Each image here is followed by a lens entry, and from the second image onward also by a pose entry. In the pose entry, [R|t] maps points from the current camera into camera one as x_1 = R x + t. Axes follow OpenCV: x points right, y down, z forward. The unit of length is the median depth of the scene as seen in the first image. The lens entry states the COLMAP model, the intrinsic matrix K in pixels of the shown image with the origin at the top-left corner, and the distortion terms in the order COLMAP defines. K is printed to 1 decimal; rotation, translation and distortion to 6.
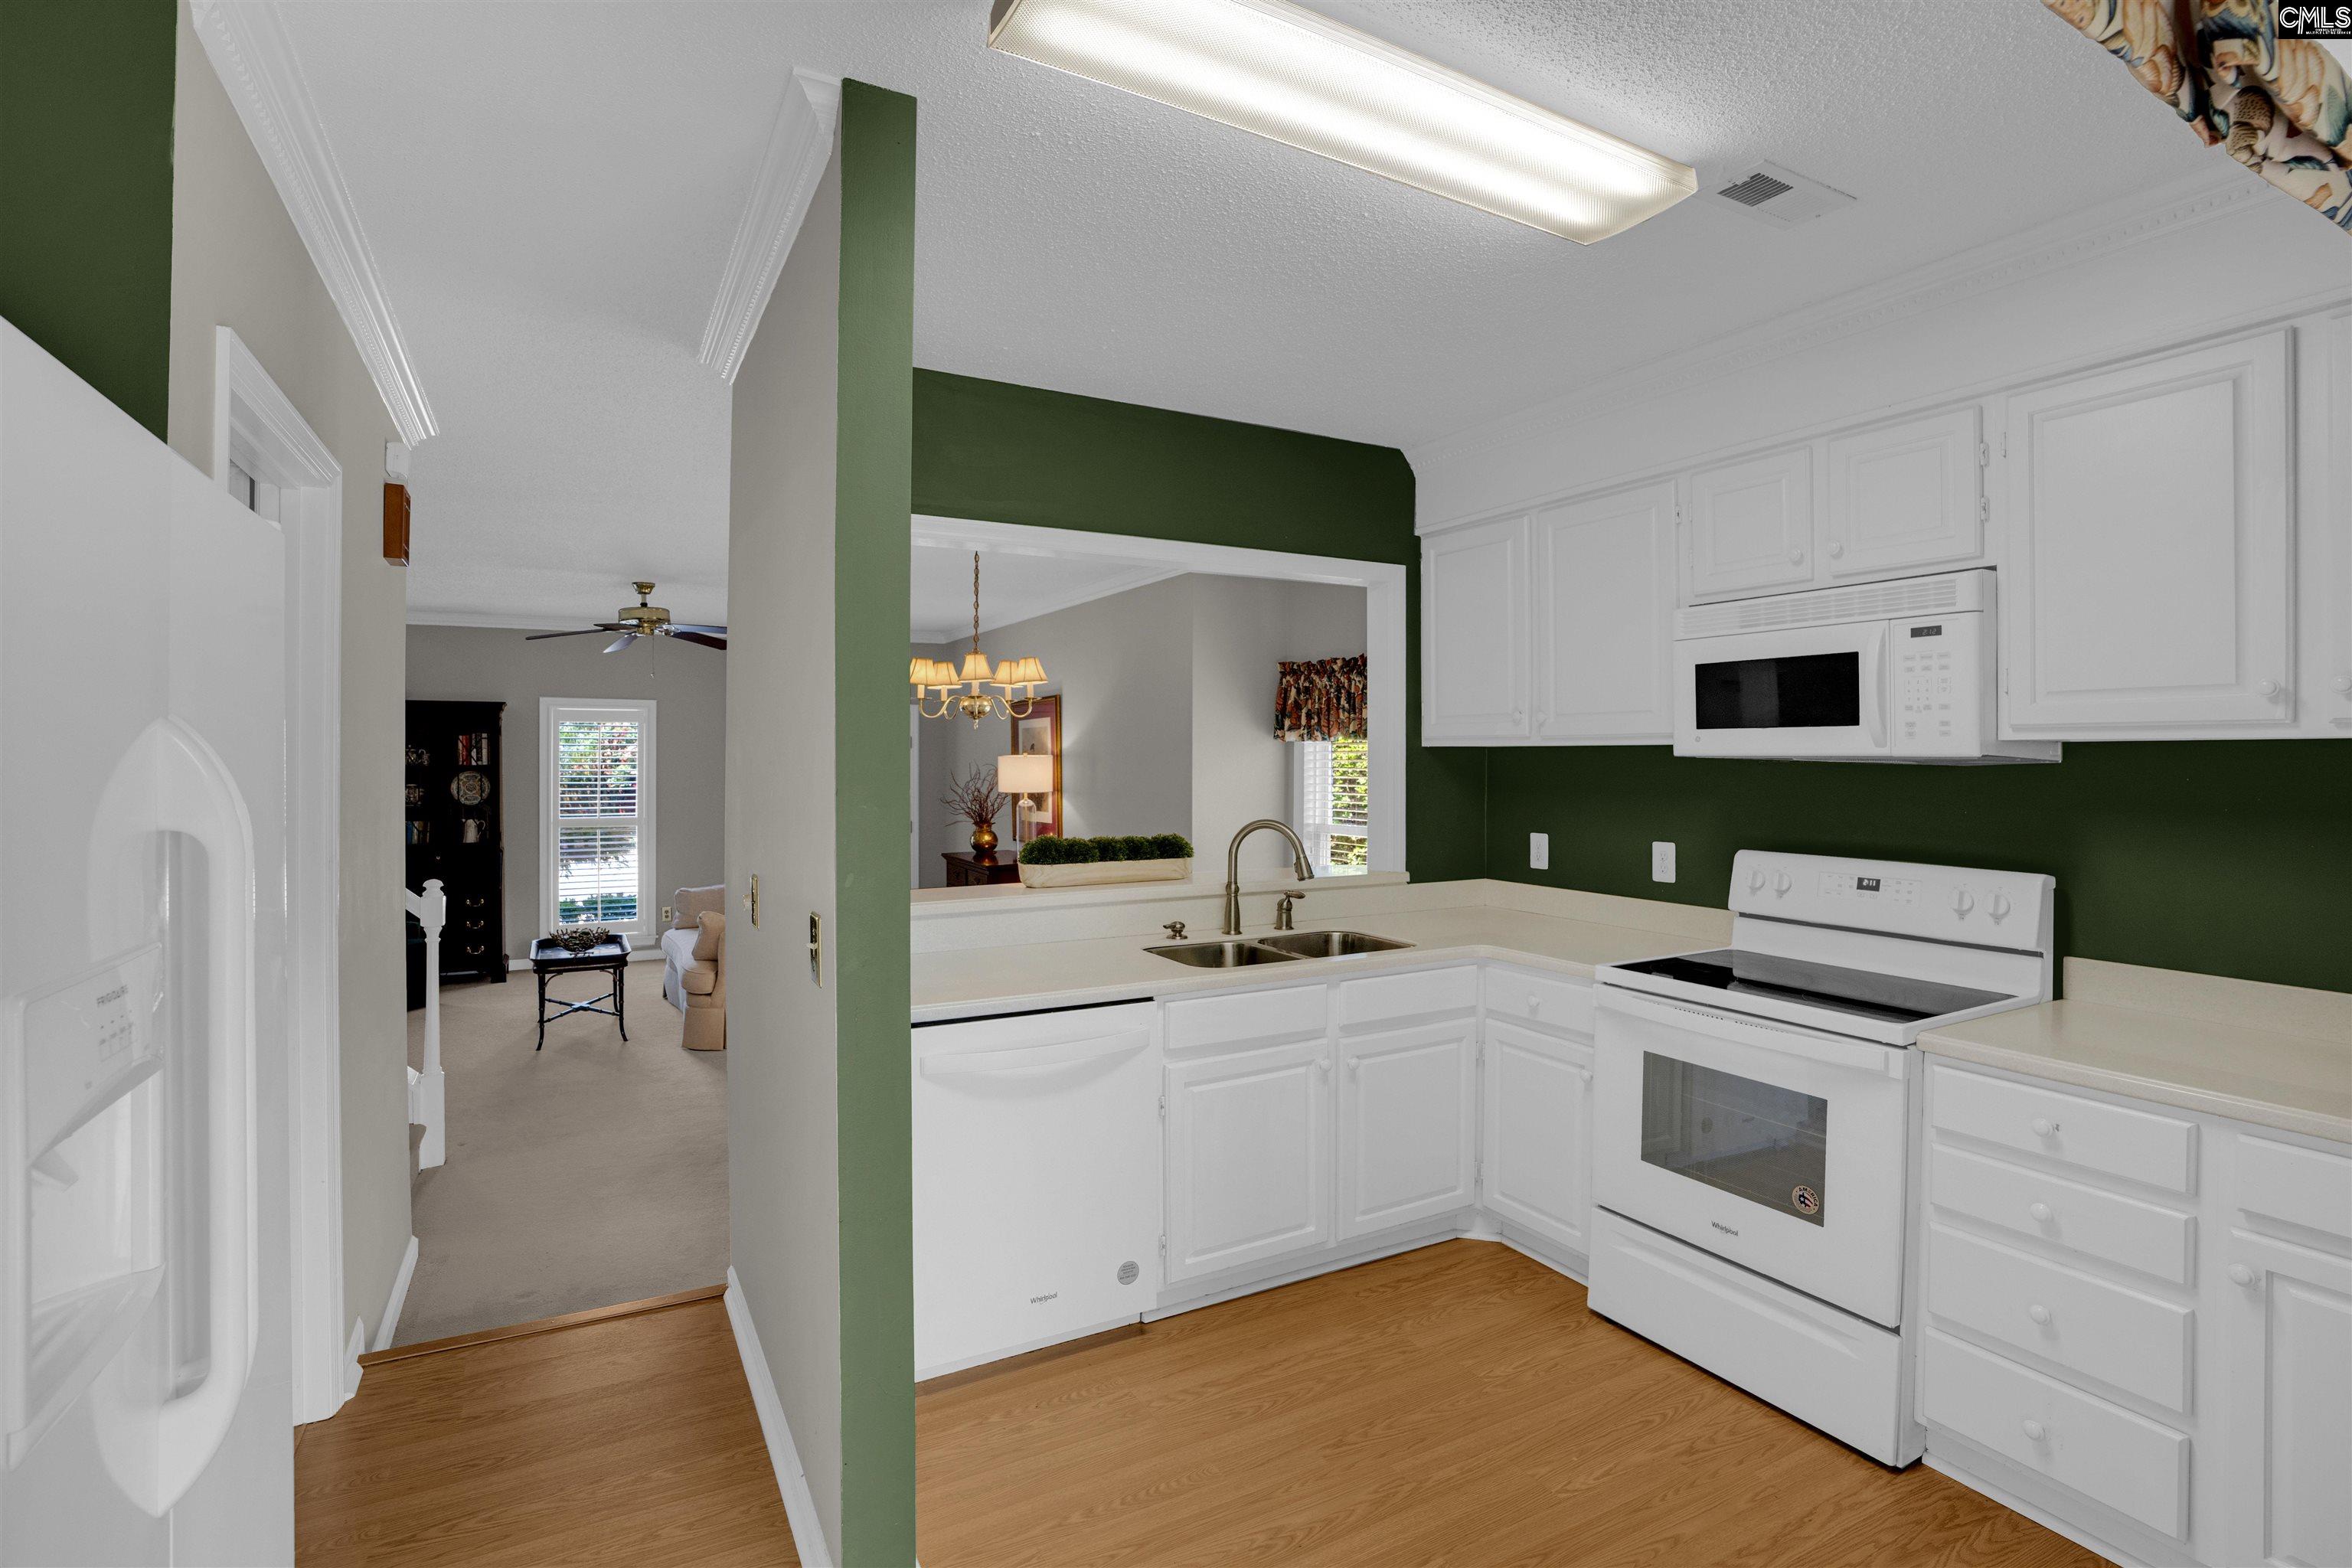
lens RADIAL K [[1123.8, 0, 1184.7], [0, 1123.8, 790.4], [0, 0, 1]] dist [-0.019255, 0.001507]
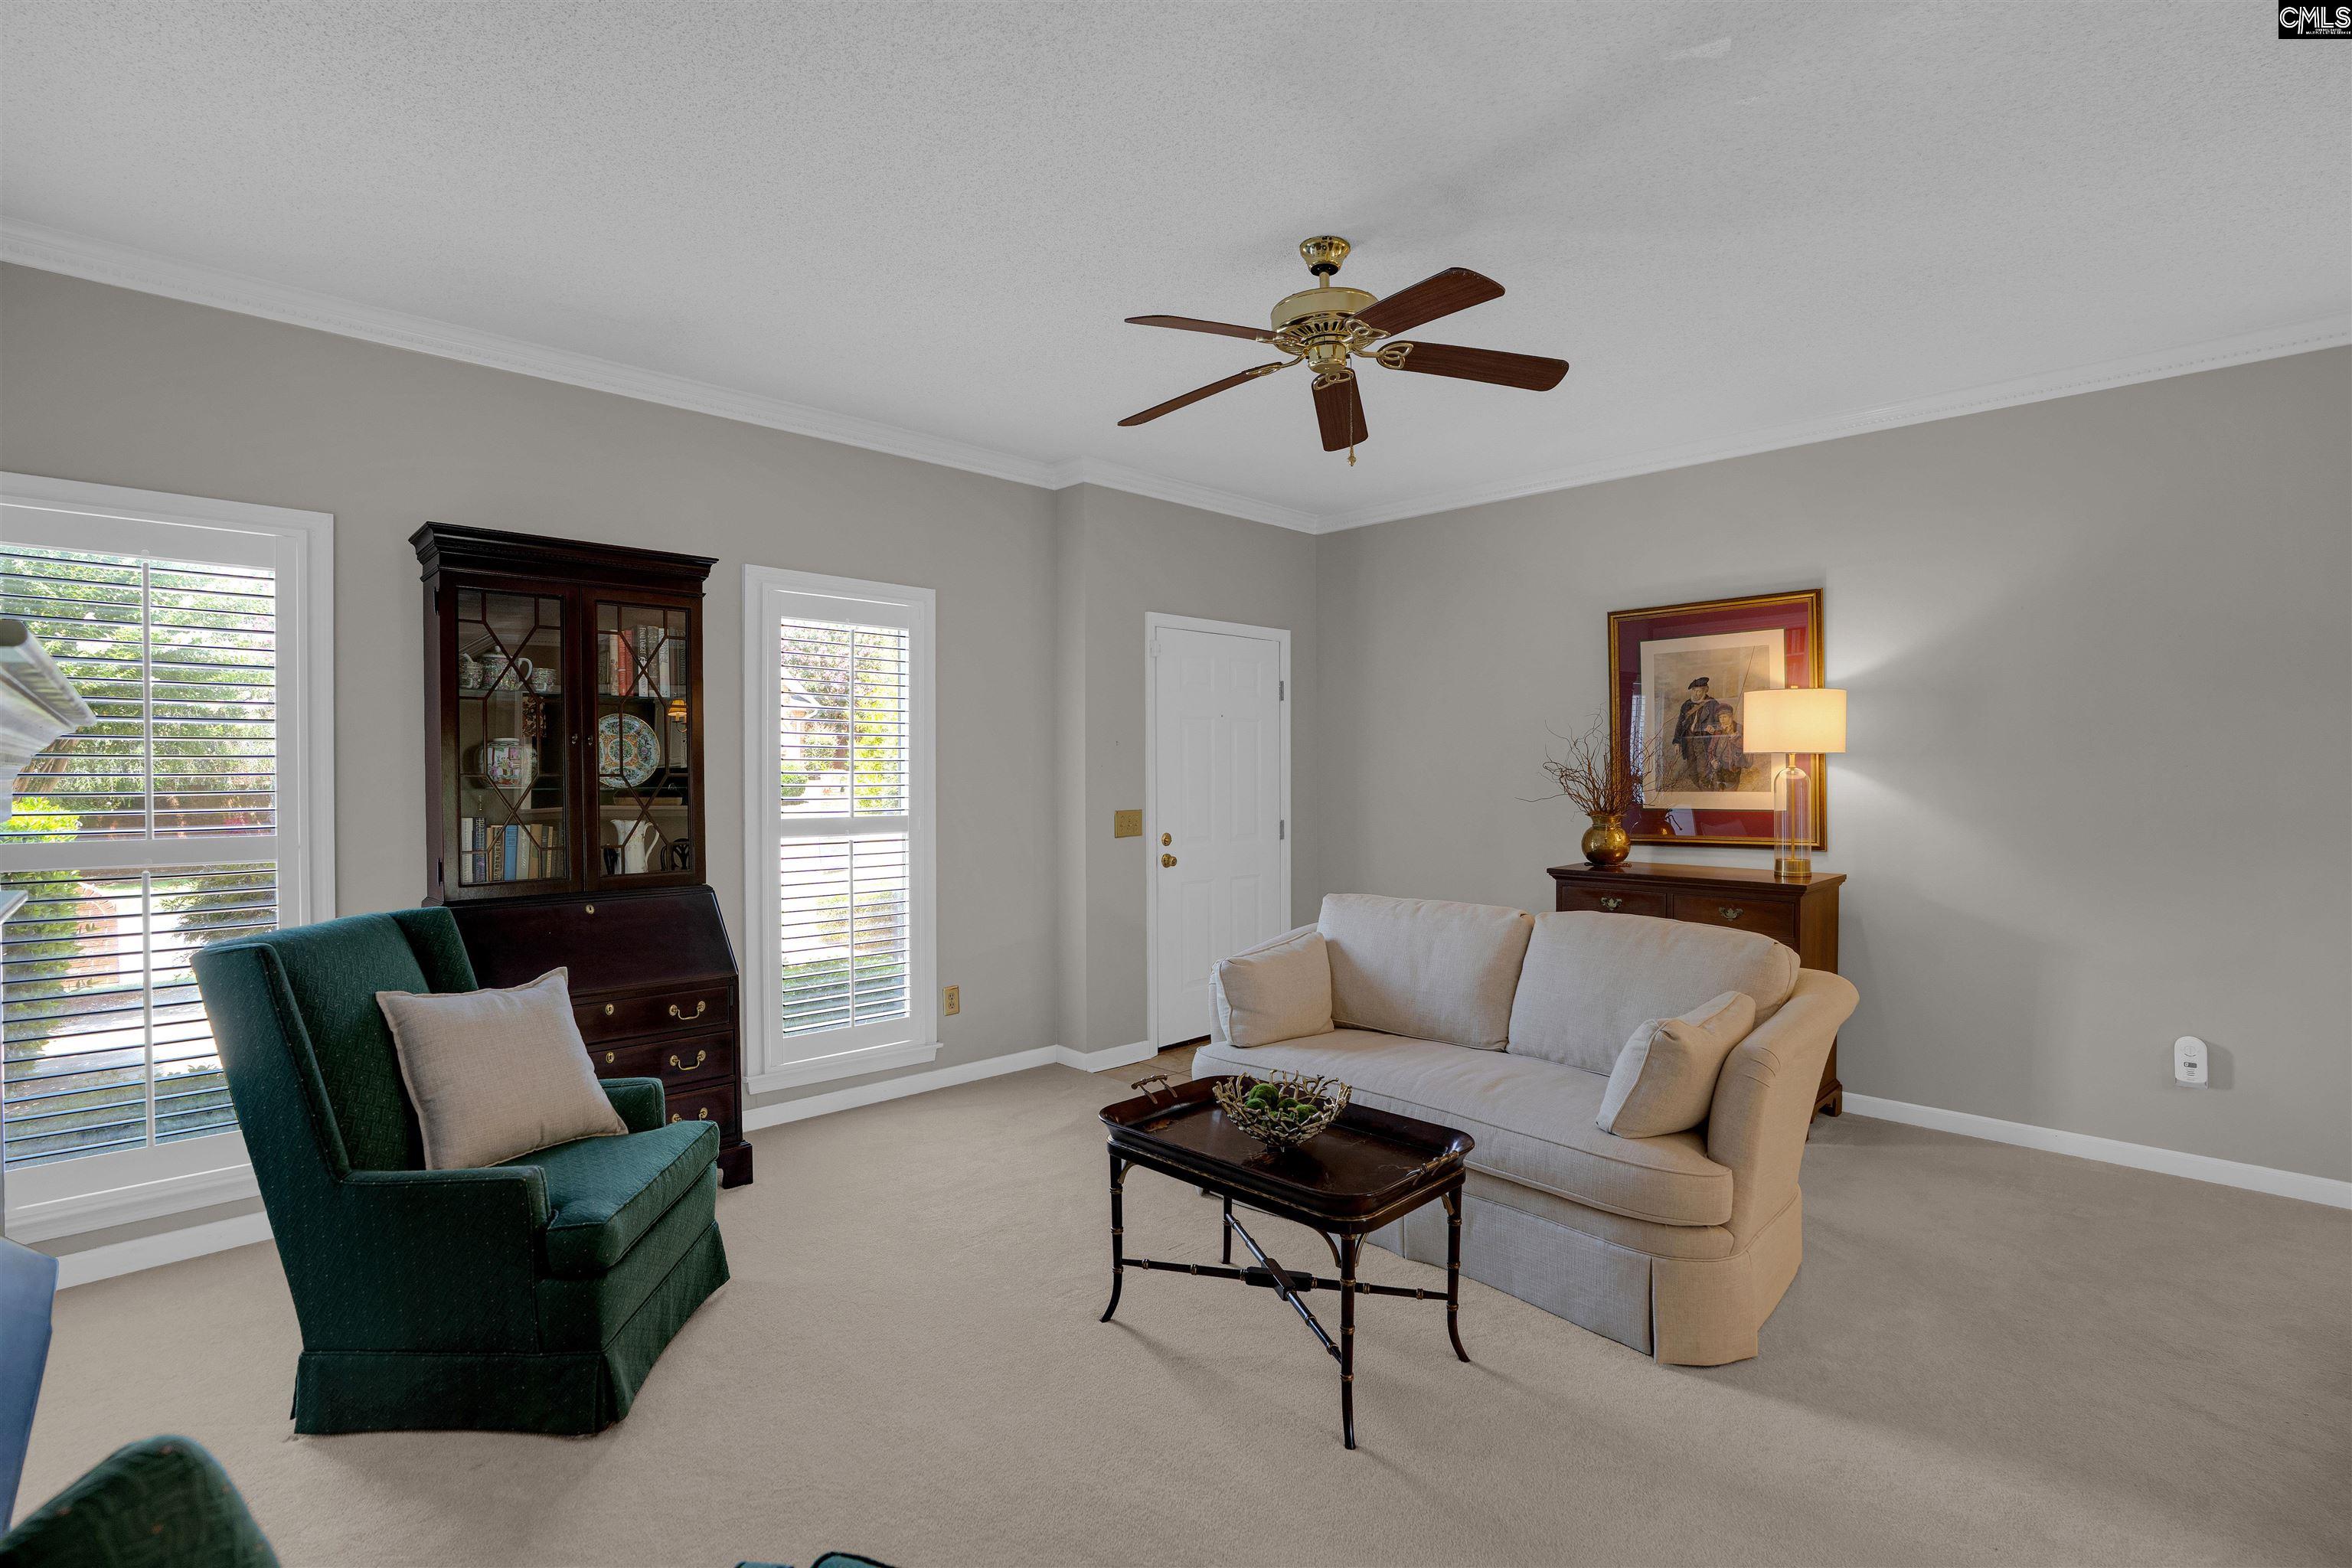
lens RADIAL K [[1131.9, 0, 1323.1], [0, 1131.9, 798.6], [0, 0, 1]] dist [-0.038458, 0.000188]
pose [[0.953902, -0.012188, 0.299871, -0.585799], [0.014354, 0.999884, -0.005020, 0.027442], [-0.299775, 0.009093, 0.953967, 0.571810]]
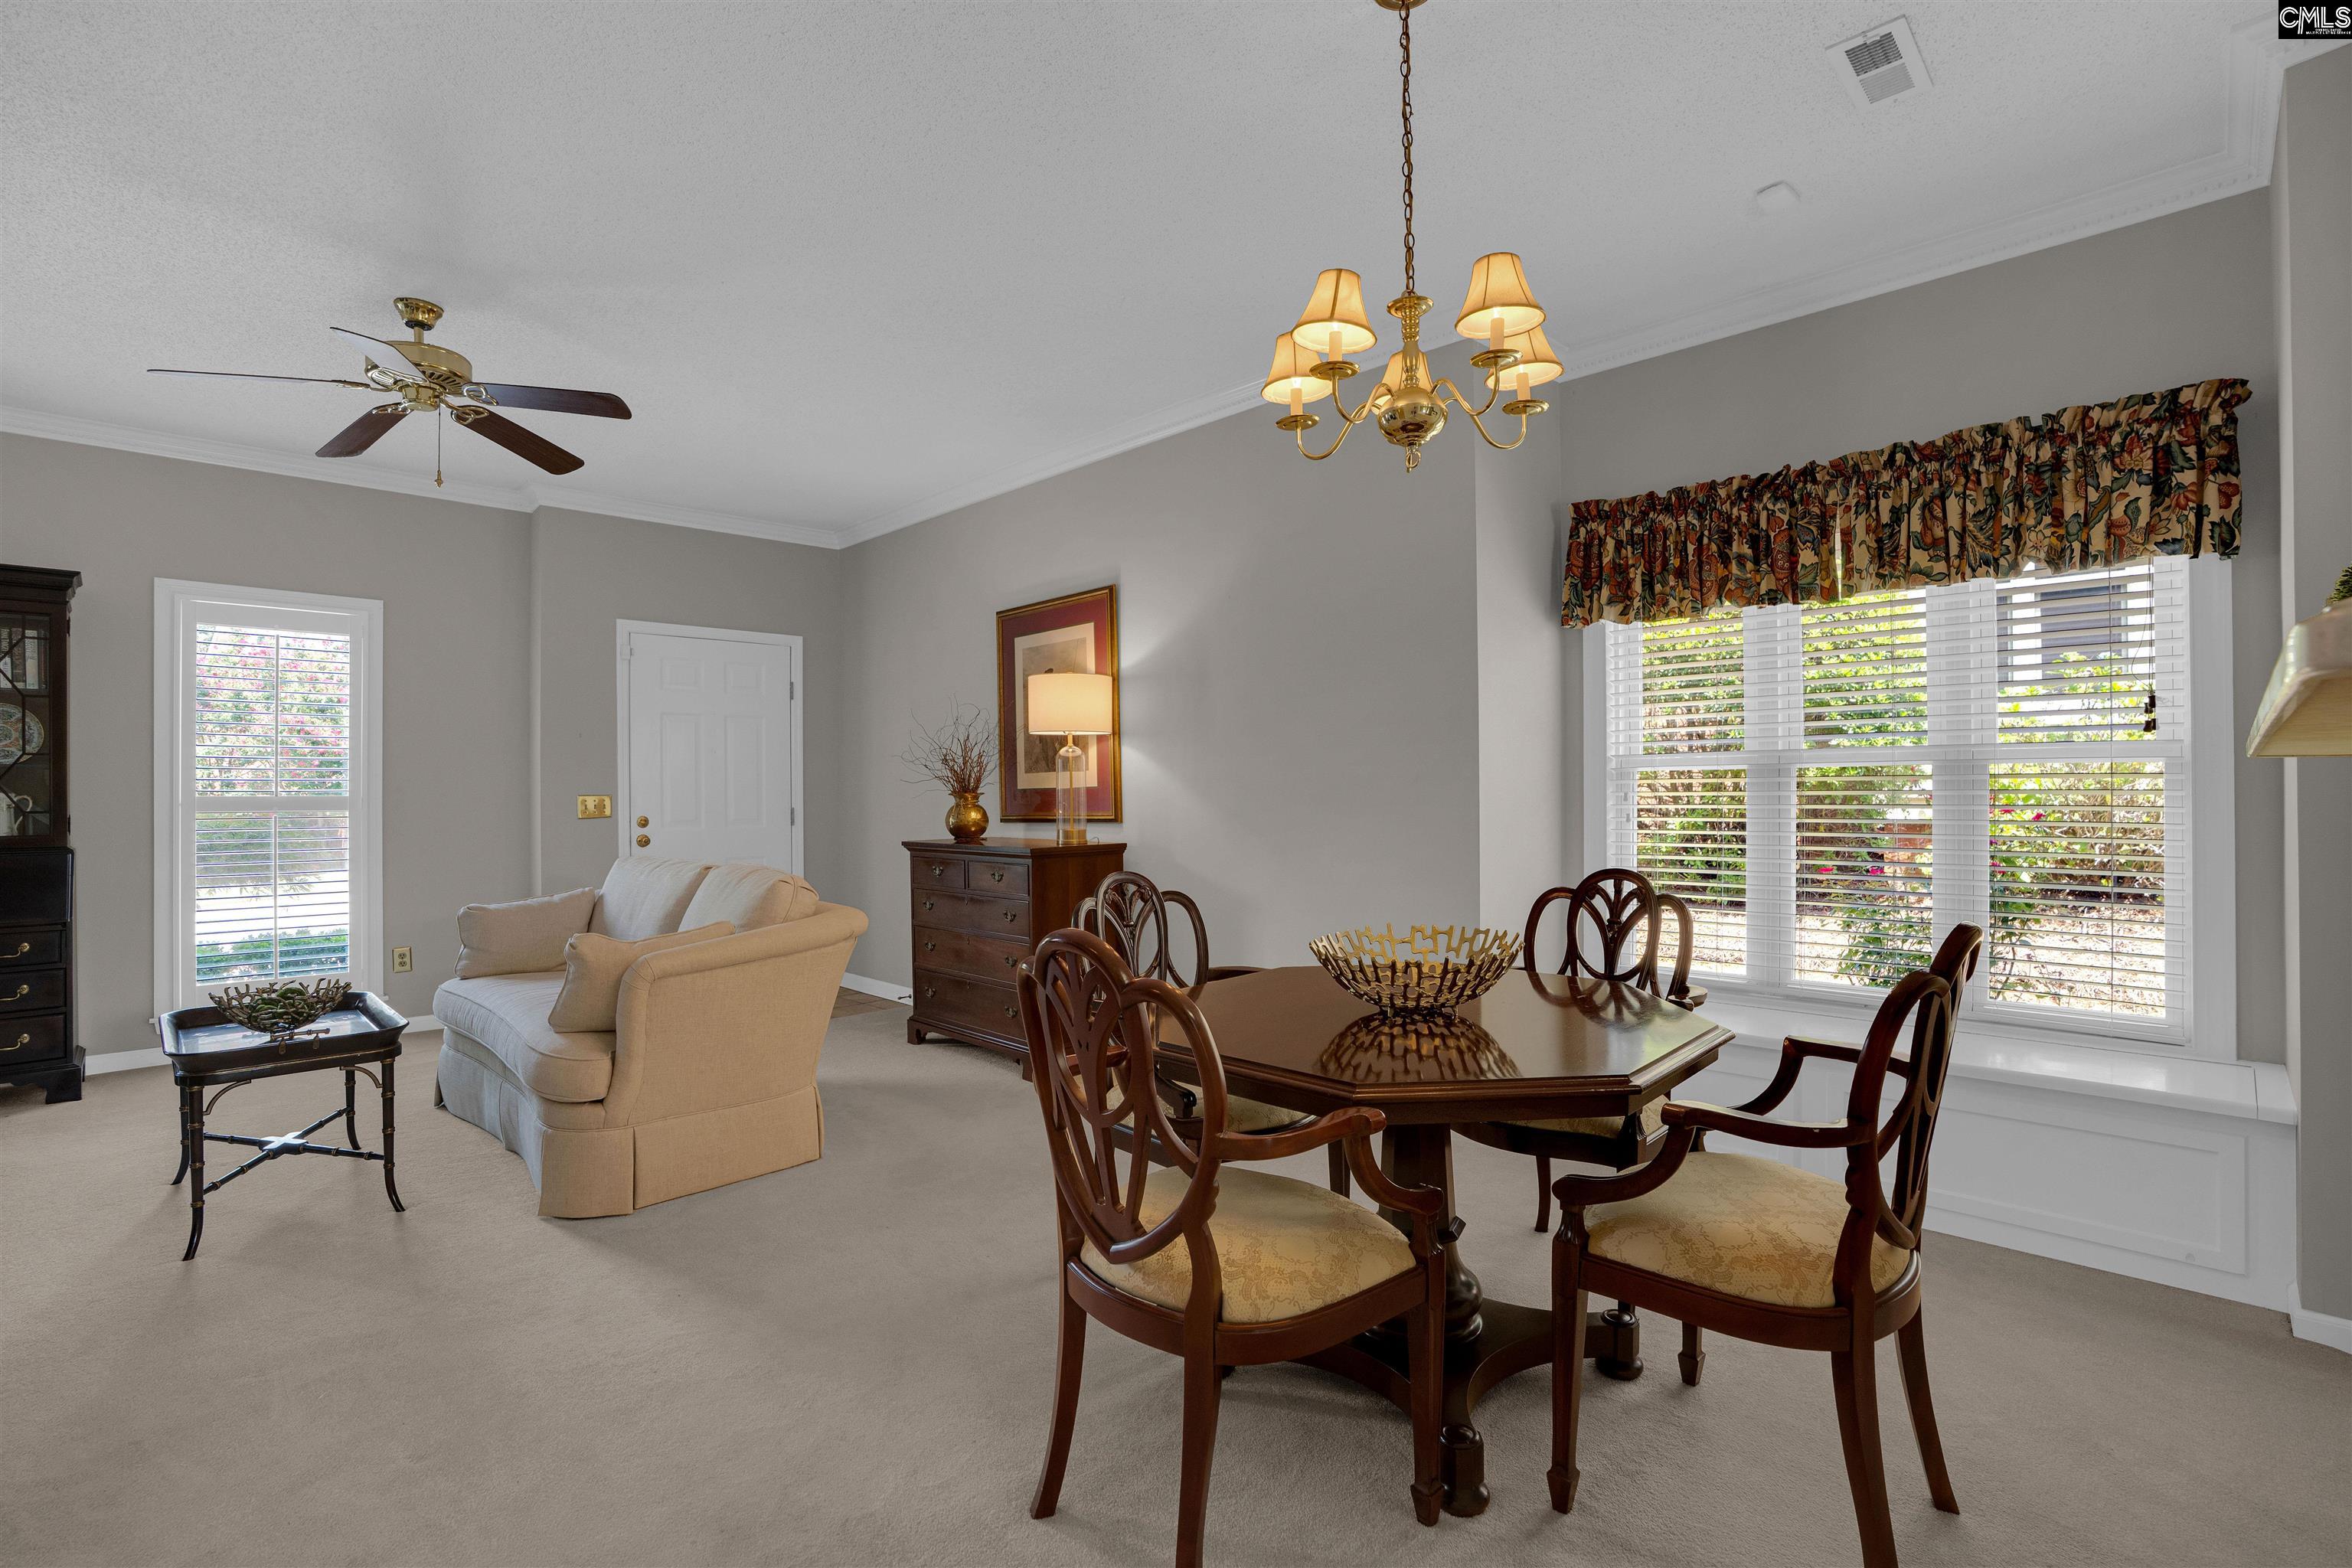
lens RADIAL K [[1112.5, 0, 1173.2], [0, 1112.5, 792.5], [0, 0, 1]] dist [-0.029463, 0.013522]
pose [[0.966898, -0.010623, 0.254944, -0.273660], [0.018130, 0.999468, -0.027111, 0.058114], [-0.254520, 0.030836, 0.966576, 0.417504]]
